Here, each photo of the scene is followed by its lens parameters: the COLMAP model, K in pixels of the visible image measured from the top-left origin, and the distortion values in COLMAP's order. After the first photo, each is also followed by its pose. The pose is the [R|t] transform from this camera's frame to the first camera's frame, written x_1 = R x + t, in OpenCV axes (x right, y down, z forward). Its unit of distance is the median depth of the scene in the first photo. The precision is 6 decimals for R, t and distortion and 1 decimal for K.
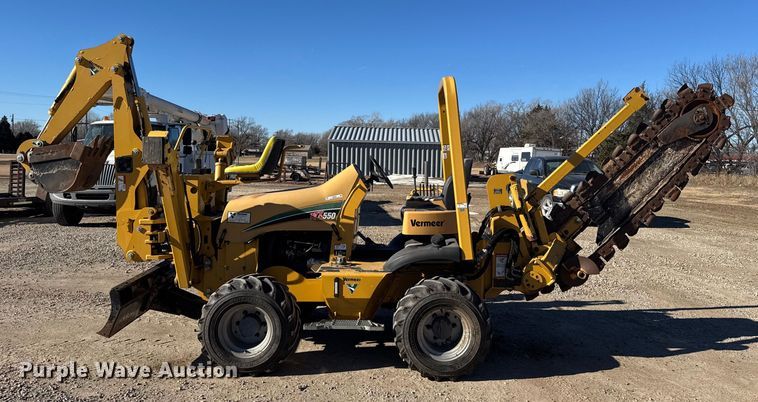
lens RADIAL K [[571.9, 0, 382.5], [0, 571.9, 171.3], [0, 0, 1]] dist [0.118128, -0.206004]
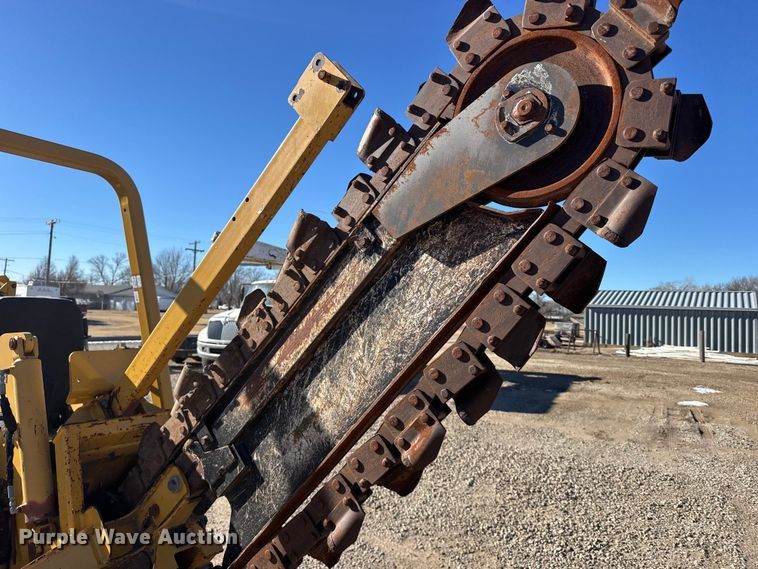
lens RADIAL K [[525.9, 0, 379.0], [0, 525.9, 284.5], [0, 0, 1]] dist [0.097875, -0.153618]
pose [[0.853952, -0.018527, -0.520022, 0.602297], [-0.032383, 0.995537, -0.088646, -0.004287], [0.519343, 0.092539, 0.849540, 0.794049]]
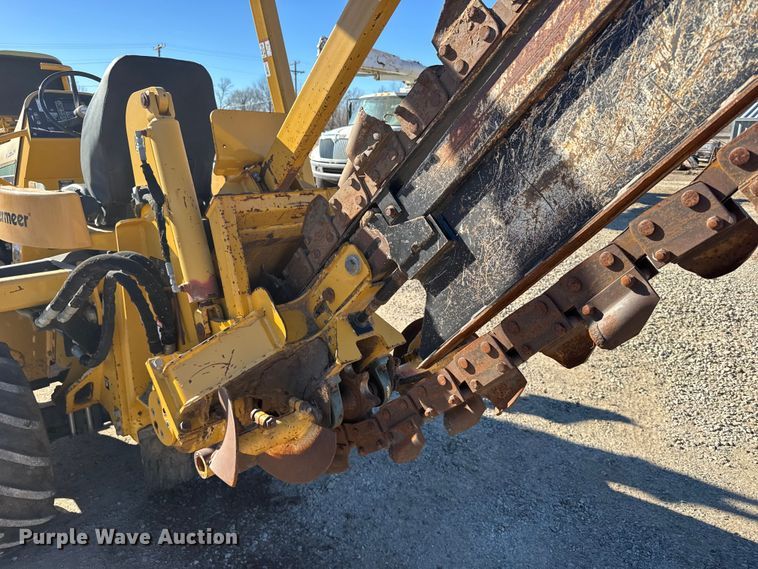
lens RADIAL K [[526.6, 0, 379.0], [0, 526.6, 284.5], [0, 0, 1]] dist [0.055433, -0.064357]
pose [[0.741266, 0.176304, -0.647643, 0.512278], [-0.023211, 0.971043, 0.237775, 0.036311], [0.670810, -0.161223, 0.723893, 0.830448]]
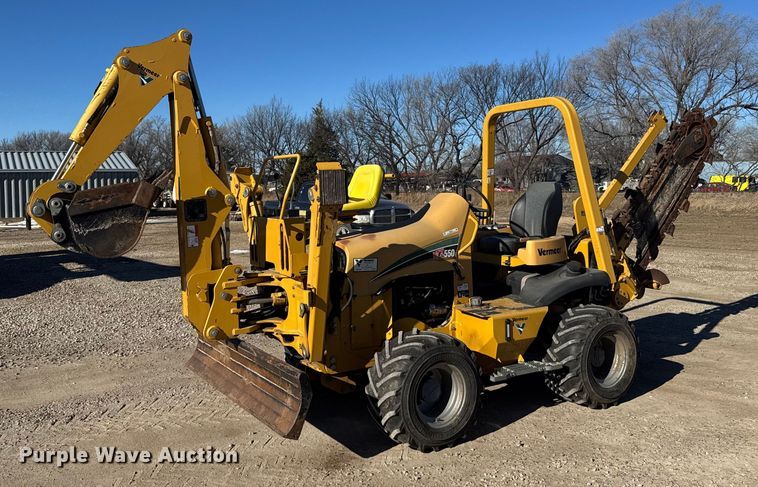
lens RADIAL K [[669.4, 0, 347.3], [0, 669.4, 203.3], [0, 0, 1]] dist [0.160246, -0.317965]
pose [[0.869294, -0.056072, 0.491104, -0.709896], [0.054220, 0.998366, 0.018015, -0.025244], [-0.491312, 0.010967, 0.870915, 0.173790]]
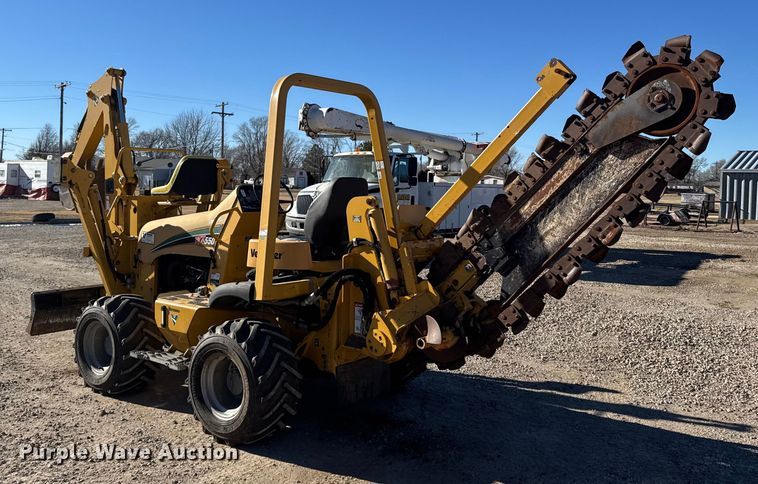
lens RADIAL K [[669.4, 0, 347.3], [0, 669.4, 201.8], [0, 0, 1]] dist [0.160246, -0.317965]
pose [[0.775287, 0.011943, -0.631496, 0.726135], [-0.021887, 0.999729, -0.007964, 0.018875], [0.631230, 0.019996, 0.775338, 0.301911]]
